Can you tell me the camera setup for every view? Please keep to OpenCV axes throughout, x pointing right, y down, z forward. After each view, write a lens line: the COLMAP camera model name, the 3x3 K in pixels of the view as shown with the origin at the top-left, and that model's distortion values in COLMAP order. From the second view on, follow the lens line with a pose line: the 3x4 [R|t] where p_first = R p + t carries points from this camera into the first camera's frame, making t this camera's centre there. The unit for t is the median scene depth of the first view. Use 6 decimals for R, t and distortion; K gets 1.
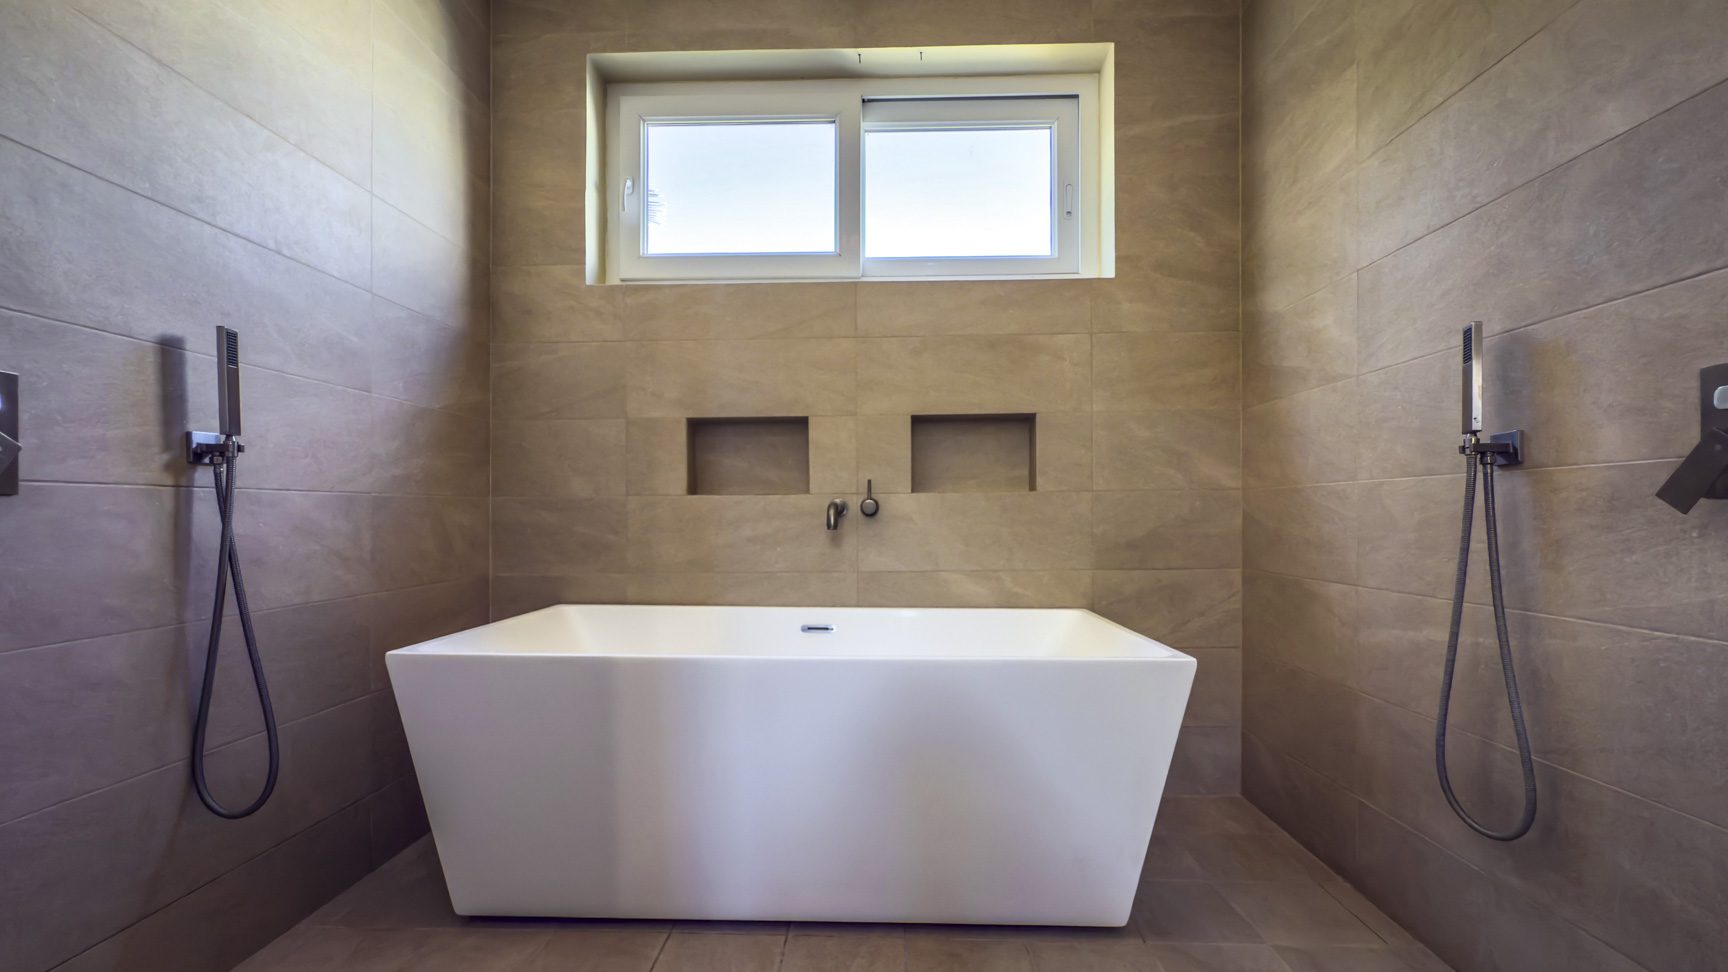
lens RADIAL K [[699.9, 0, 866.4], [0, 699.9, 506.3], [0, 0, 1]] dist [-0.001422, -0.000063]
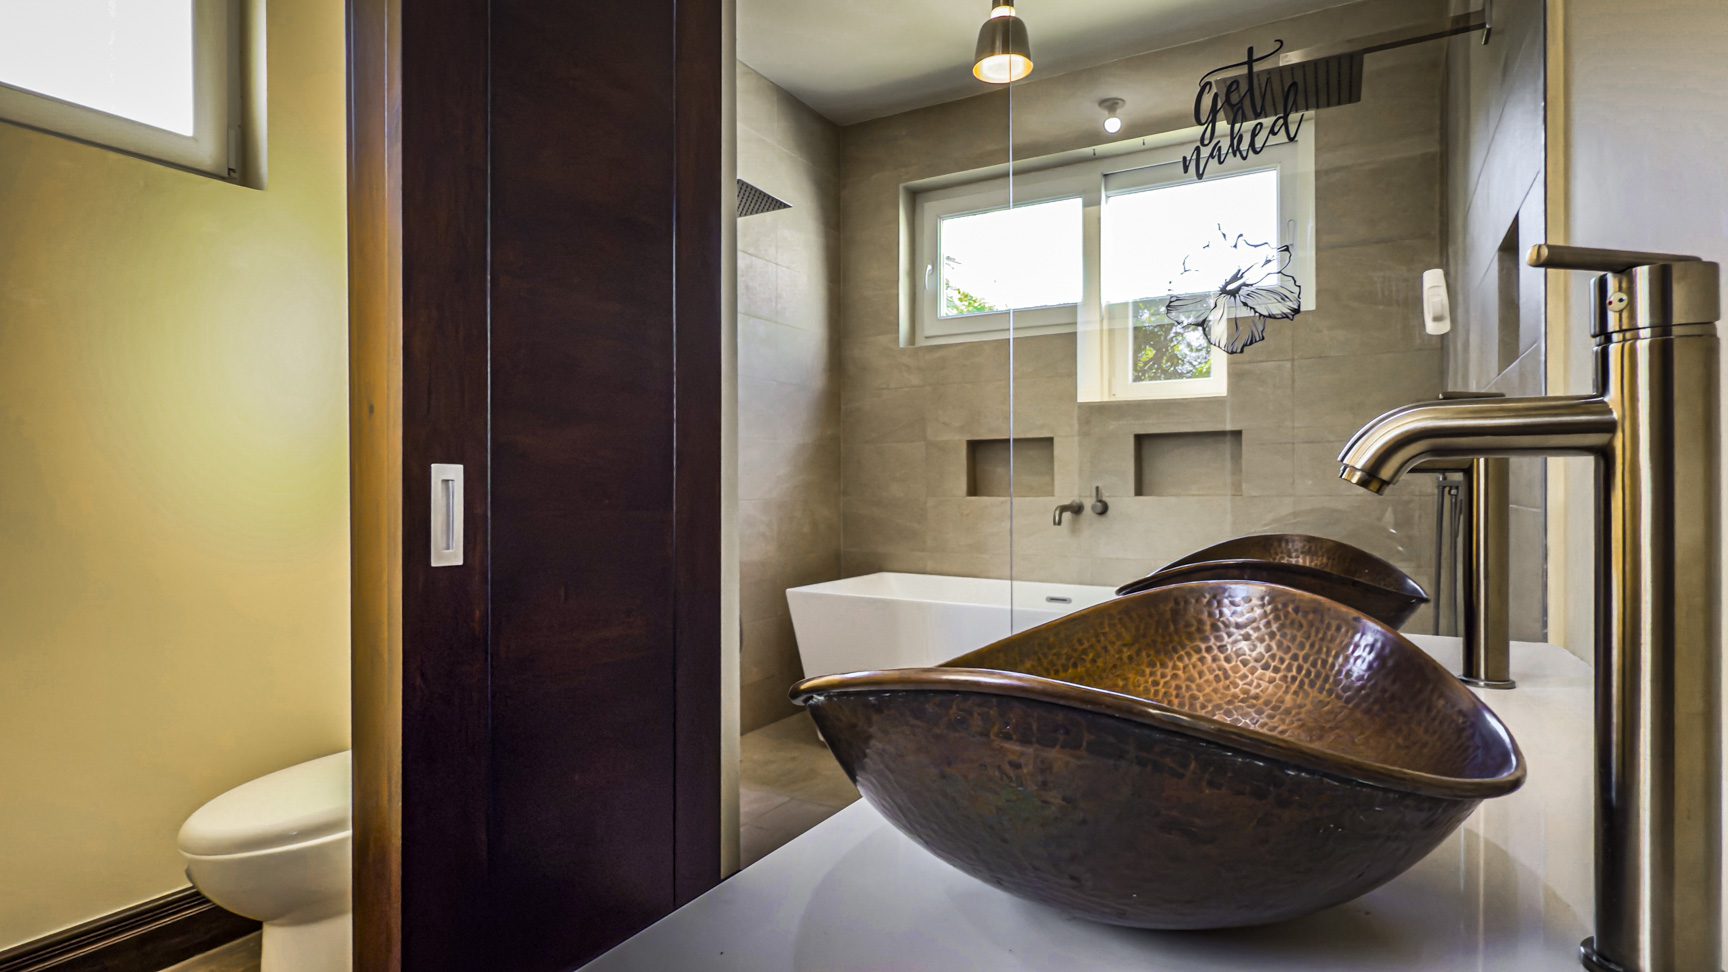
lens RADIAL K [[954.7, 0, 864.0], [0, 954.7, 486.0], [0, 0, 1]] dist [-0.002763, -0.000485]
pose [[0.876485, 0.004450, -0.481409, 0.466729], [0.003860, 0.999860, 0.016270, -0.068020], [0.481414, -0.016119, 0.876345, -0.732323]]
